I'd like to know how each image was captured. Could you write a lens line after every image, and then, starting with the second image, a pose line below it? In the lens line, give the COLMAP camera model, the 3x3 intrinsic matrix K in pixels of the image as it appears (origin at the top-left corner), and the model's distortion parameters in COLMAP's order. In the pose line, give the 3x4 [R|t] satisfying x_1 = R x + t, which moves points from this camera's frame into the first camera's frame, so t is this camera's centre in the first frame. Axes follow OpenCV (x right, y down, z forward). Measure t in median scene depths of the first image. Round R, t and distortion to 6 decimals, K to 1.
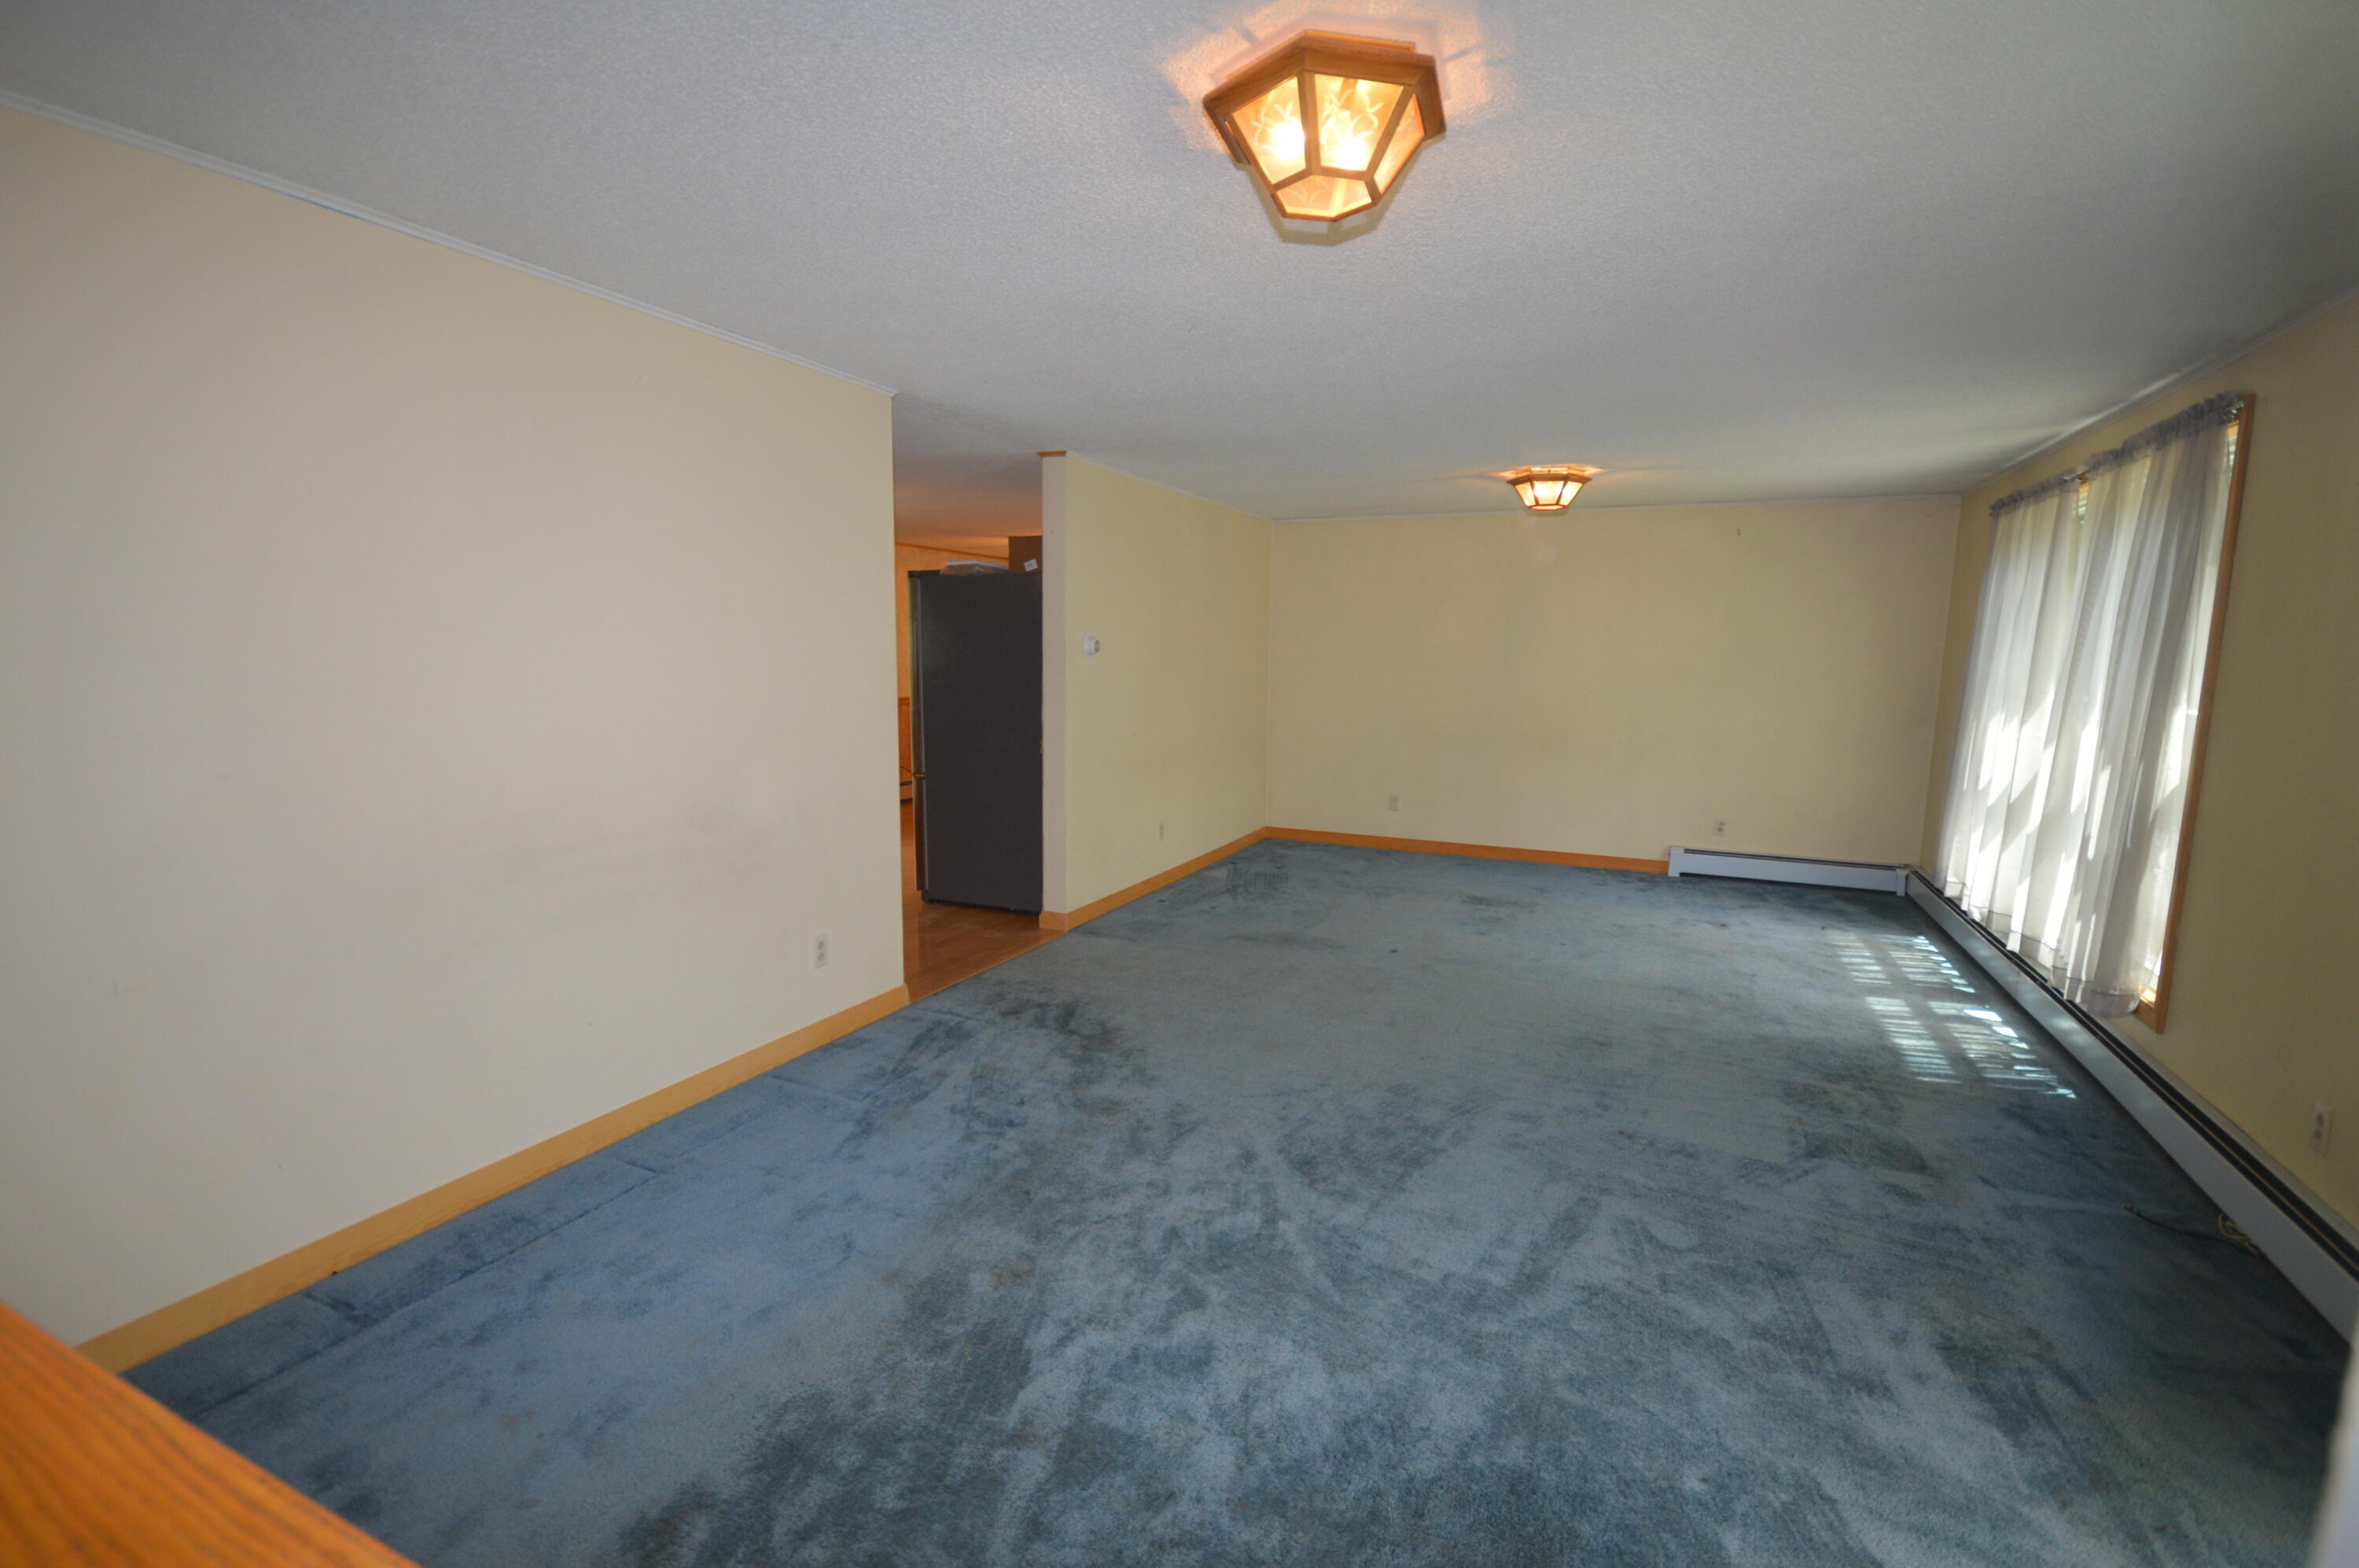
lens RADIAL K [[1066.2, 0, 1160.6], [0, 1066.2, 782.4], [0, 0, 1]] dist [0.009641, -0.000018]
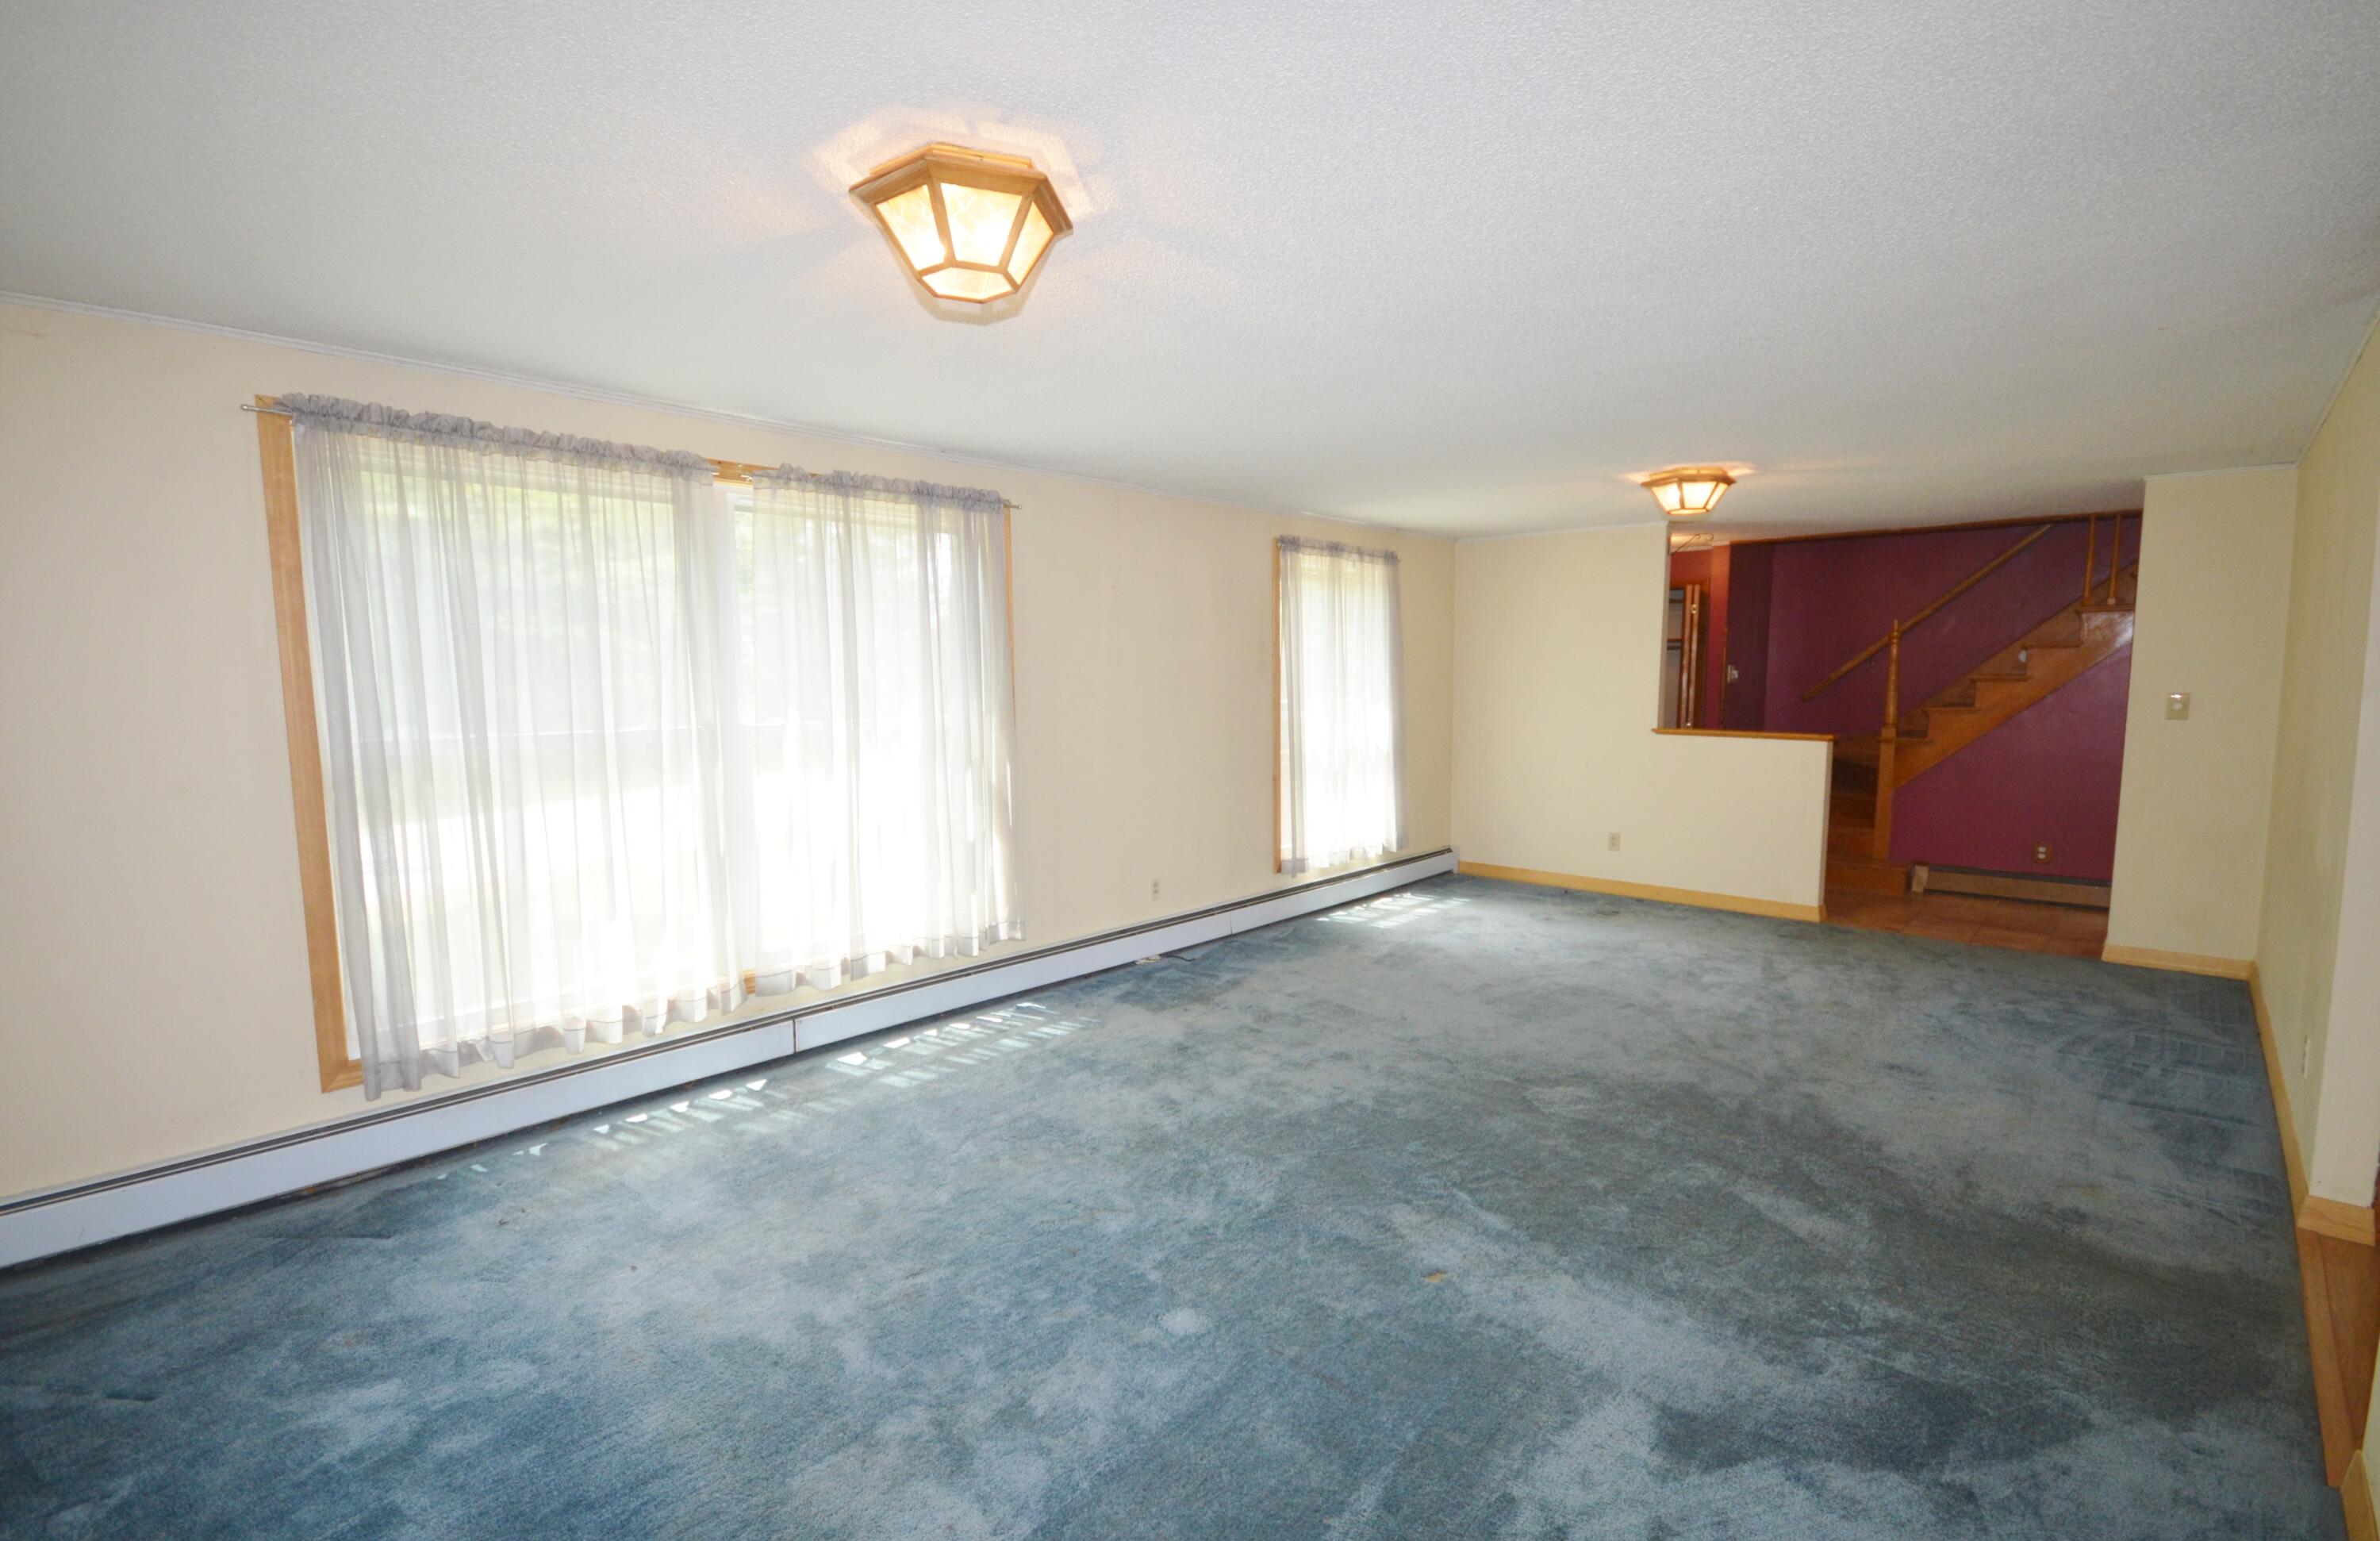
lens RADIAL K [[1118.0, 0, 1184.8], [0, 1118.0, 781.6], [0, 0, 1]] dist [0.000852, -0.000076]
pose [[-0.957345, -0.039322, 0.286261, 0.185261], [0.027352, 0.973916, 0.225255, -0.194698], [-0.287651, 0.223476, -0.931297, 1.486872]]
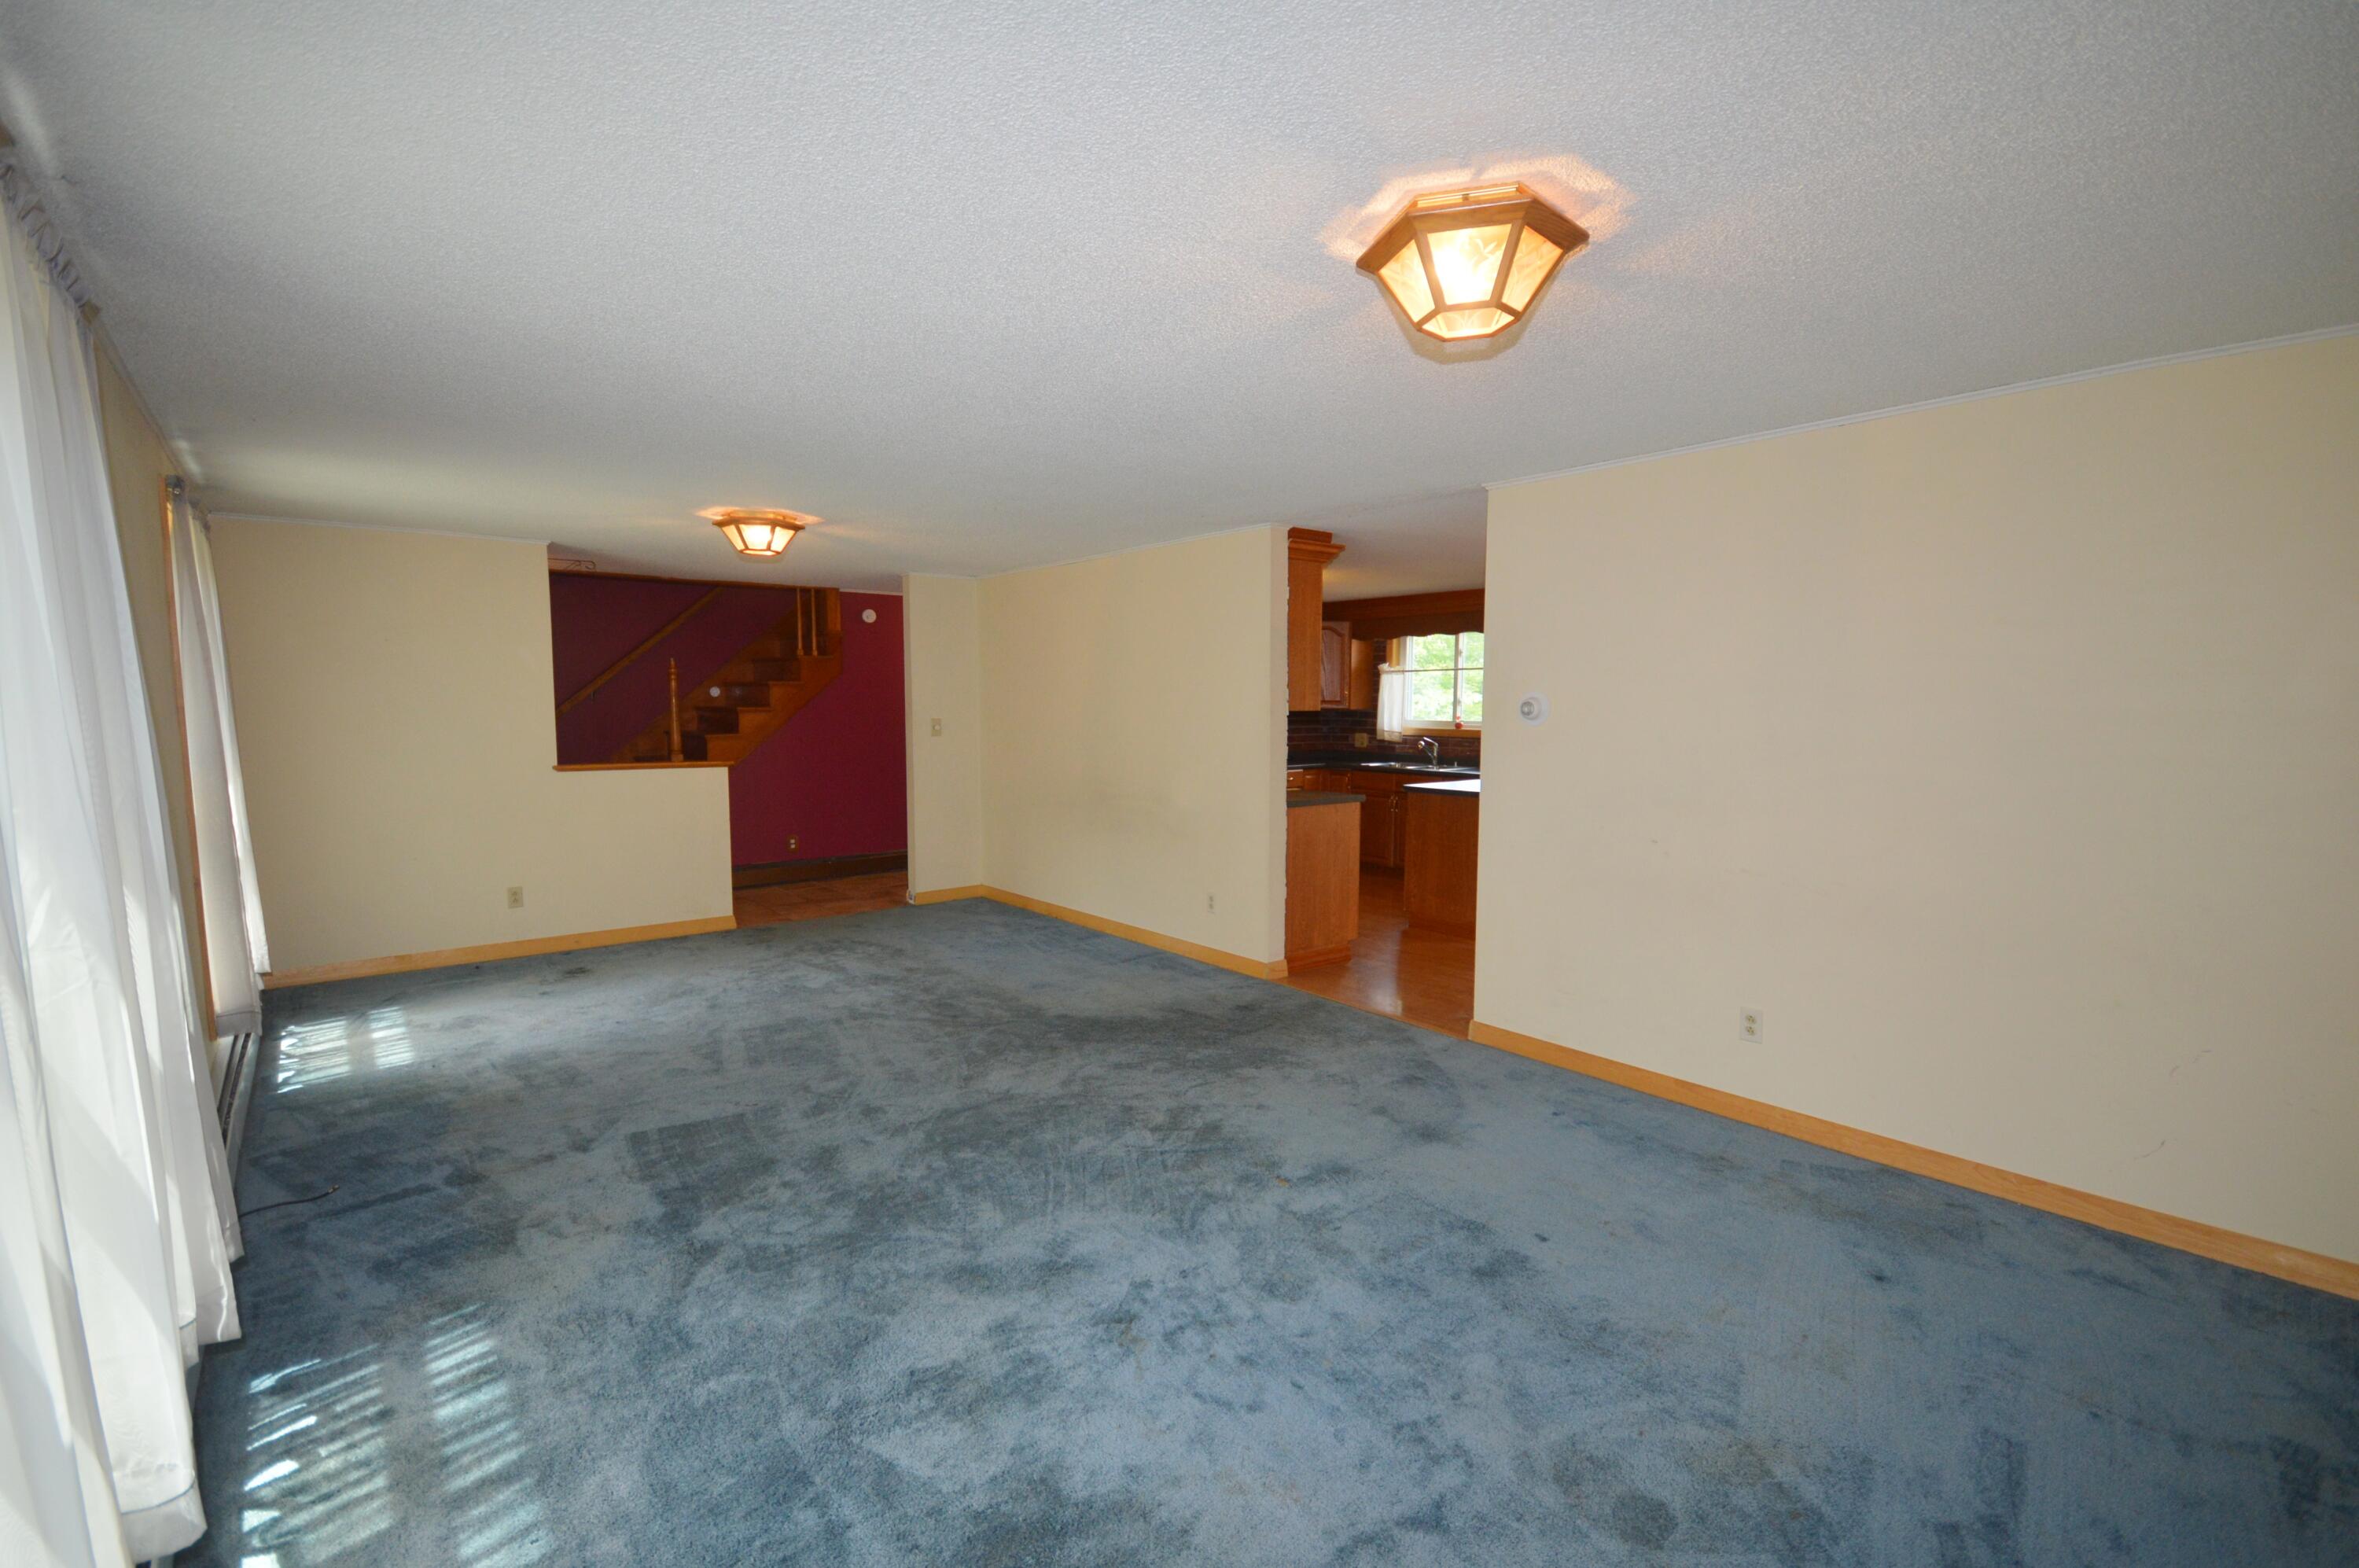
lens RADIAL K [[1066.2, 0, 1160.6], [0, 1066.2, 782.4], [0, 0, 1]] dist [0.009641, -0.000018]
pose [[-0.445490, 0.062164, -0.893126, 0.795704], [-0.114935, 0.985361, 0.125913, -0.148936], [0.887879, 0.158744, -0.431824, 1.175260]]
